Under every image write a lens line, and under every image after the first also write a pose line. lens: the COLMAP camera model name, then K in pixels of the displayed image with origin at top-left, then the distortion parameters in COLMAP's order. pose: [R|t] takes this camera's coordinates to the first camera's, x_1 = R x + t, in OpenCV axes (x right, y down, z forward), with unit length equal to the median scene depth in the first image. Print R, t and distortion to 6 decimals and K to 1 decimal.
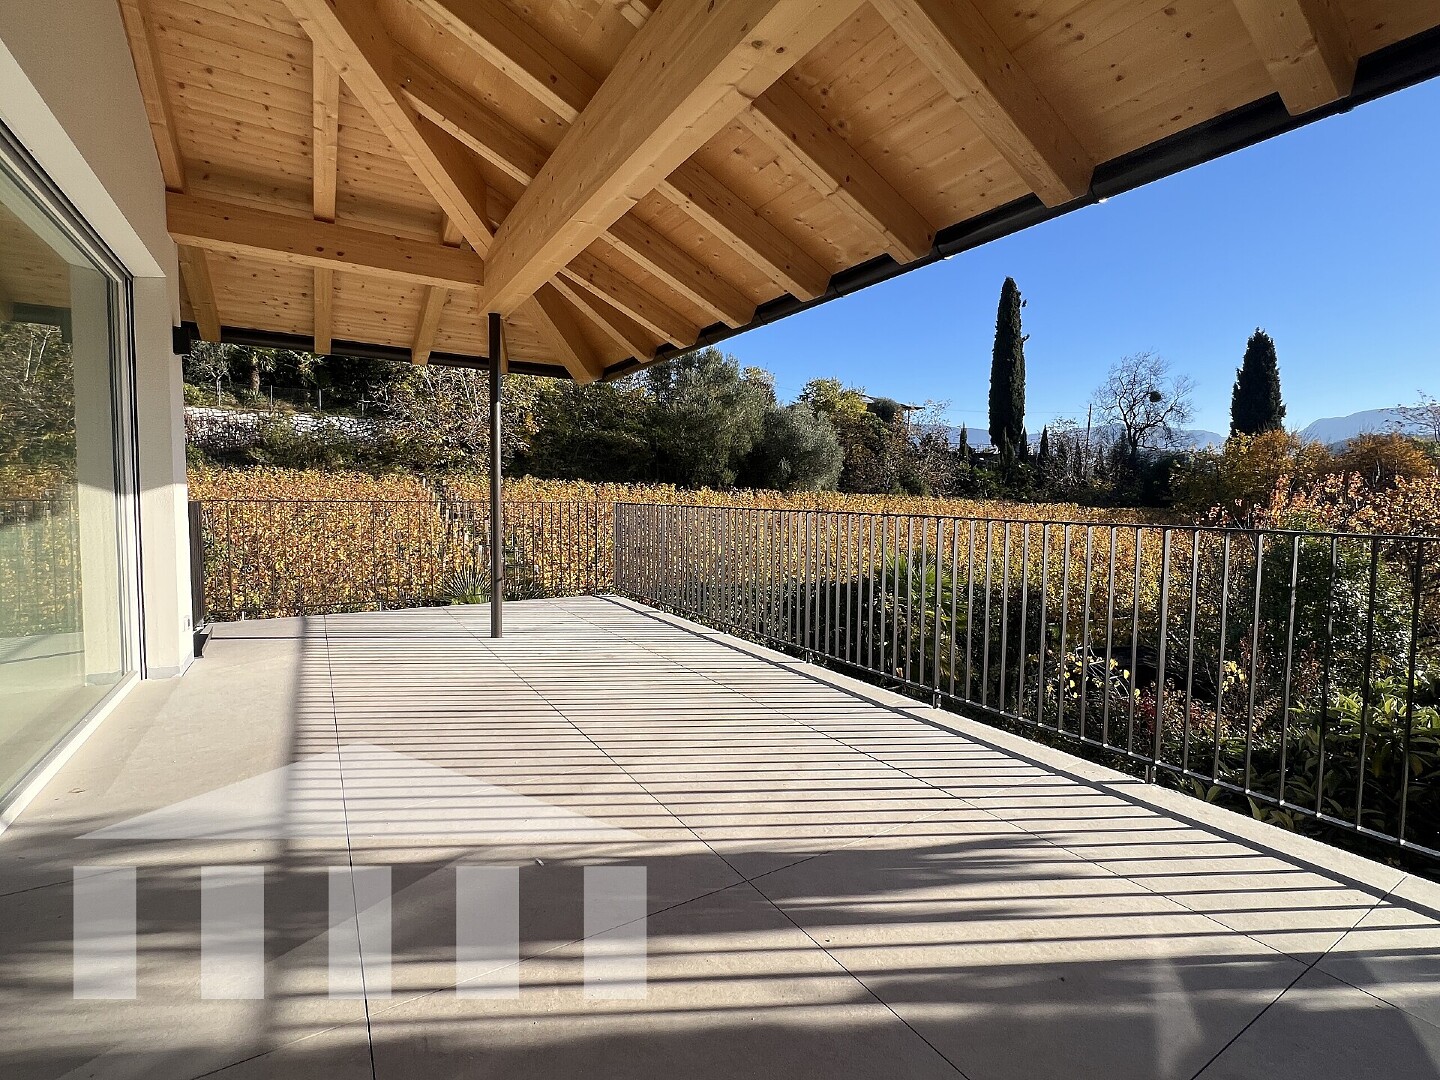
lens RADIAL K [[659.1, 0, 715.3], [0, 659.1, 539.5], [0, 0, 1]] dist [-0.000515, 0.000608]
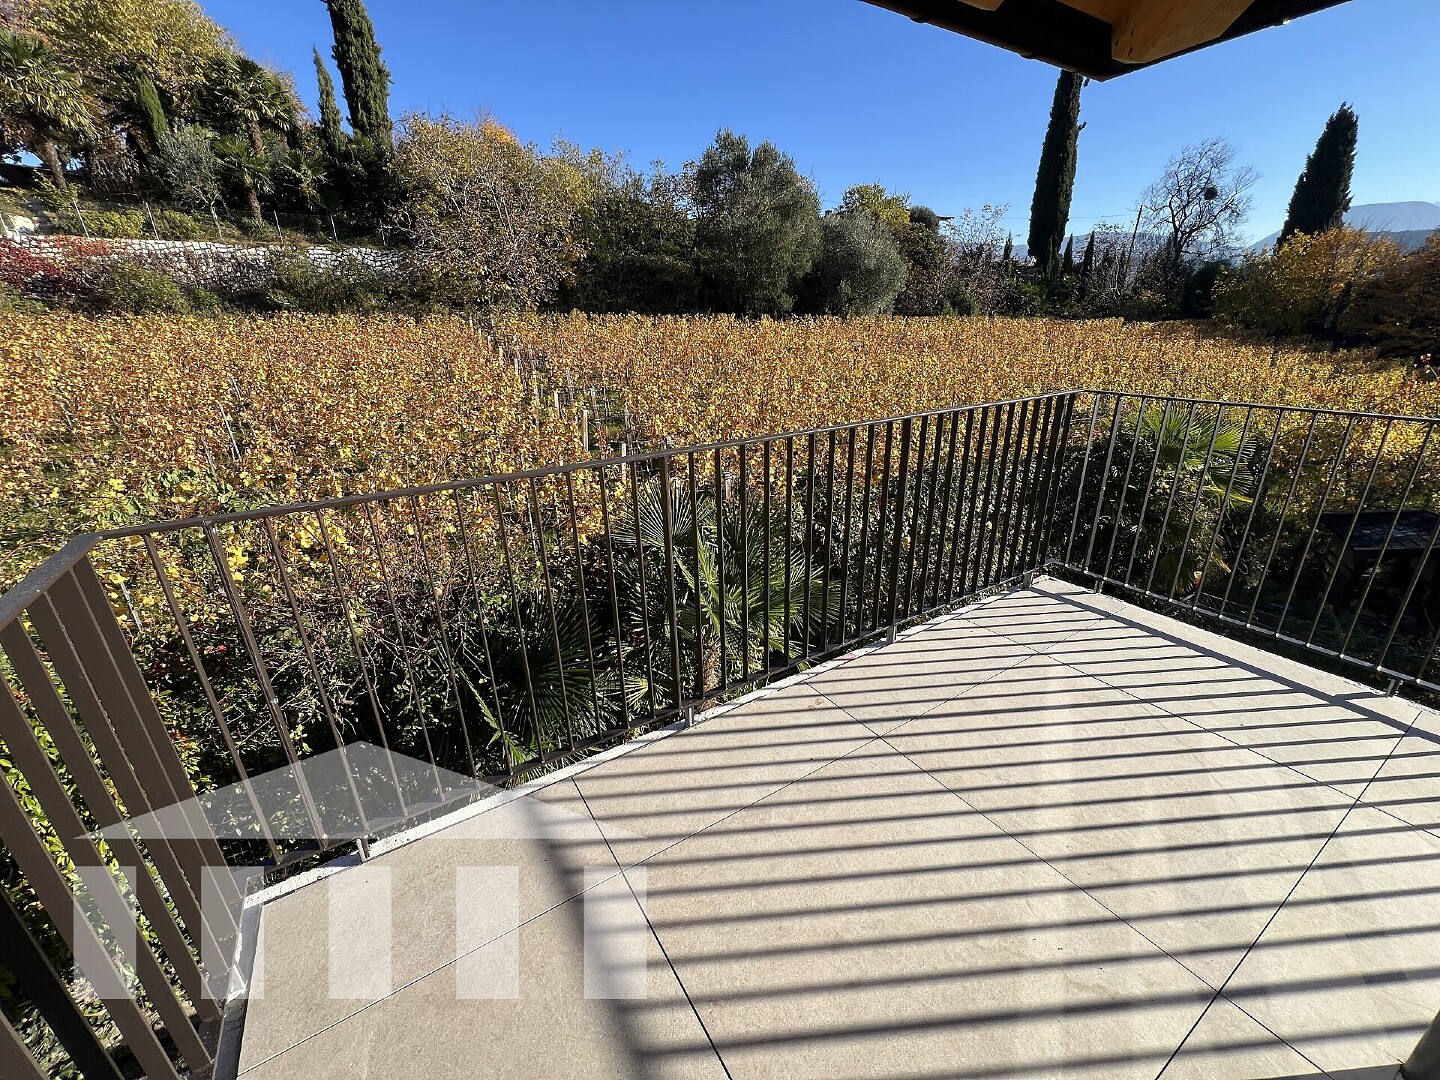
lens RADIAL K [[578.2, 0, 713.8], [0, 578.2, 537.6], [0, 0, 1]] dist [-0.003831, 0.001212]
pose [[0.999347, -0.034562, -0.010564, -0.083643], [0.036140, 0.956804, 0.288478, -0.016728], [0.000137, -0.288671, 0.957428, 0.120884]]
